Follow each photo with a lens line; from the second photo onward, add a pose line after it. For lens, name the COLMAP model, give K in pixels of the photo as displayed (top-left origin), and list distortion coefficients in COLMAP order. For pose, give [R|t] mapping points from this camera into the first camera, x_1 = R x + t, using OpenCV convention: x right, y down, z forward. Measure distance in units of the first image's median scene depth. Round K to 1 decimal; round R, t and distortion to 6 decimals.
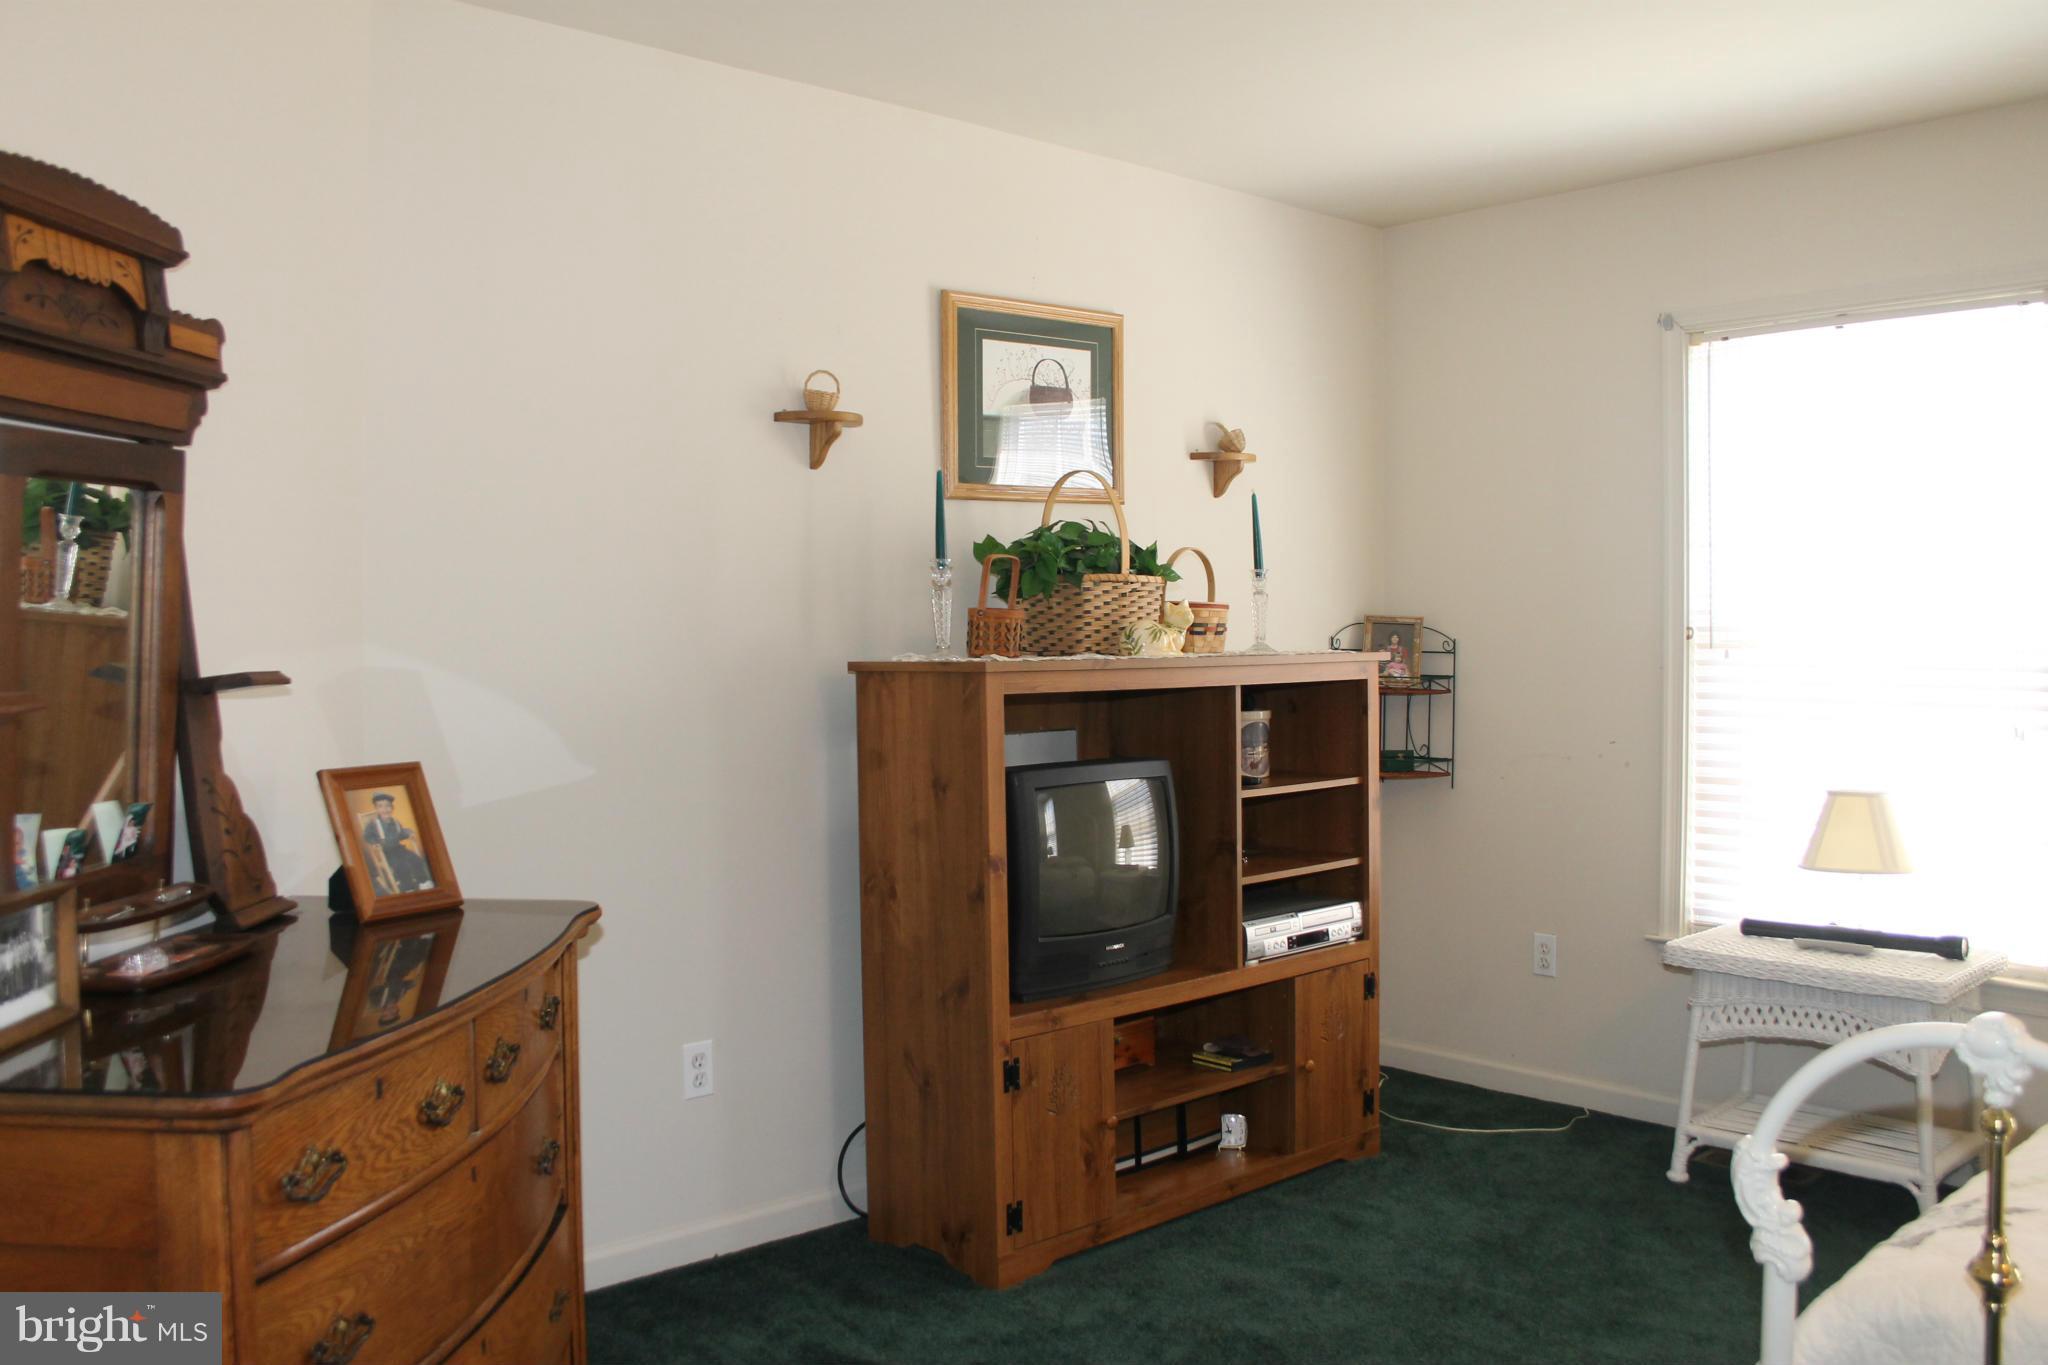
lens RADIAL K [[1749.9, 0, 1024.0], [0, 1749.9, 682.5], [0, 0, 1]] dist [-0.136458, 0.094148]
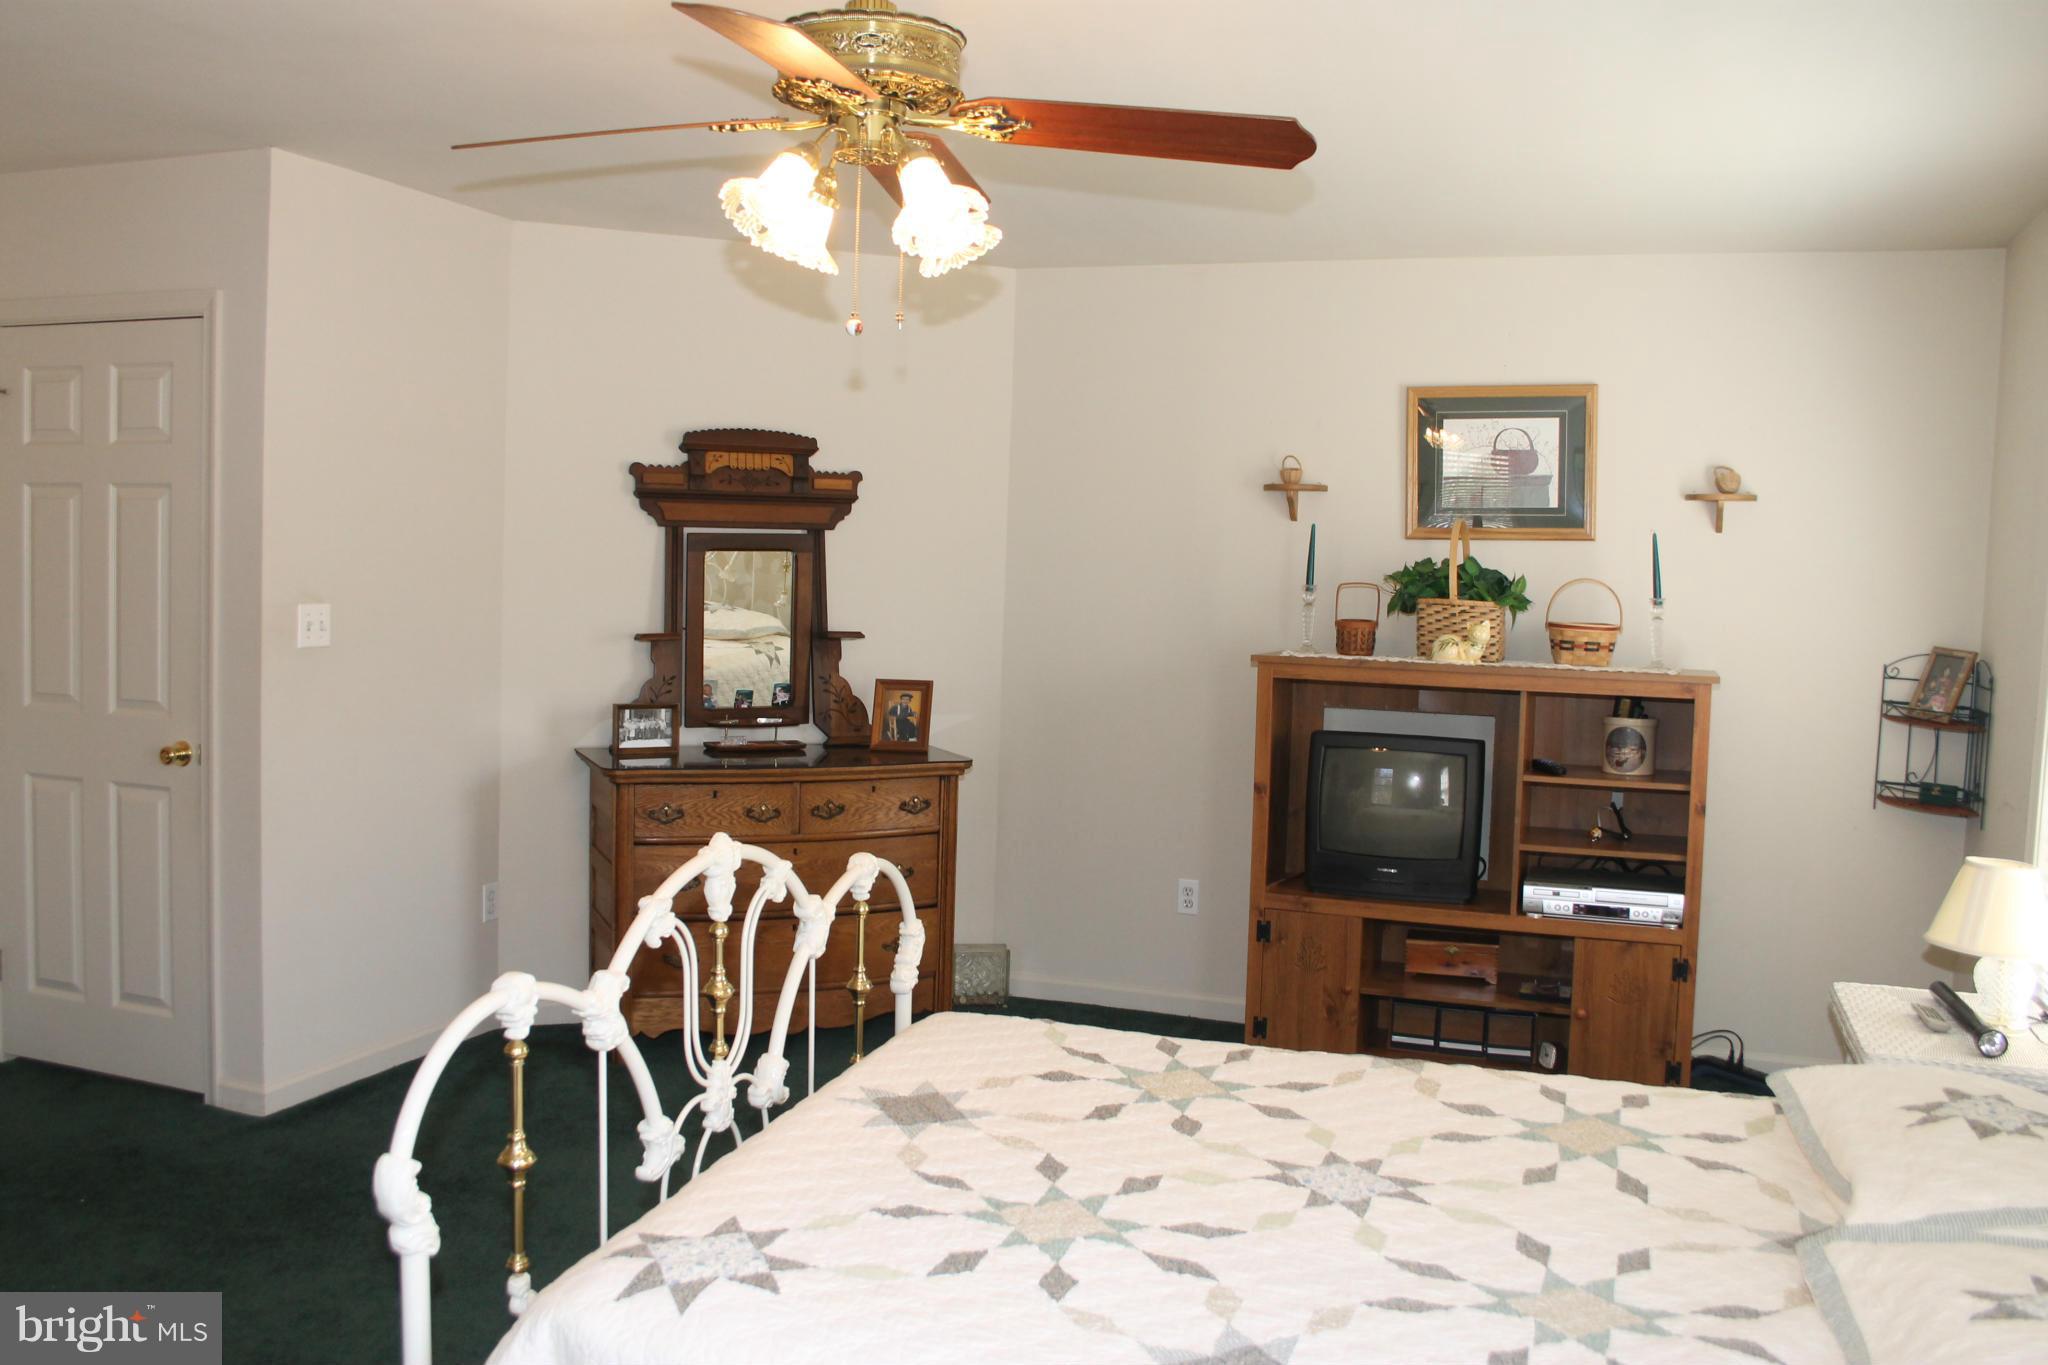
lens RADIAL K [[1749.9, 0, 1024.0], [0, 1749.9, 682.5], [0, 0, 1]] dist [-0.136458, 0.094148]
pose [[0.439639, 0.078966, -0.894697, 1.162728], [-0.060709, 0.996462, 0.058116, -0.059171], [0.896121, 0.028767, 0.442877, 0.136183]]
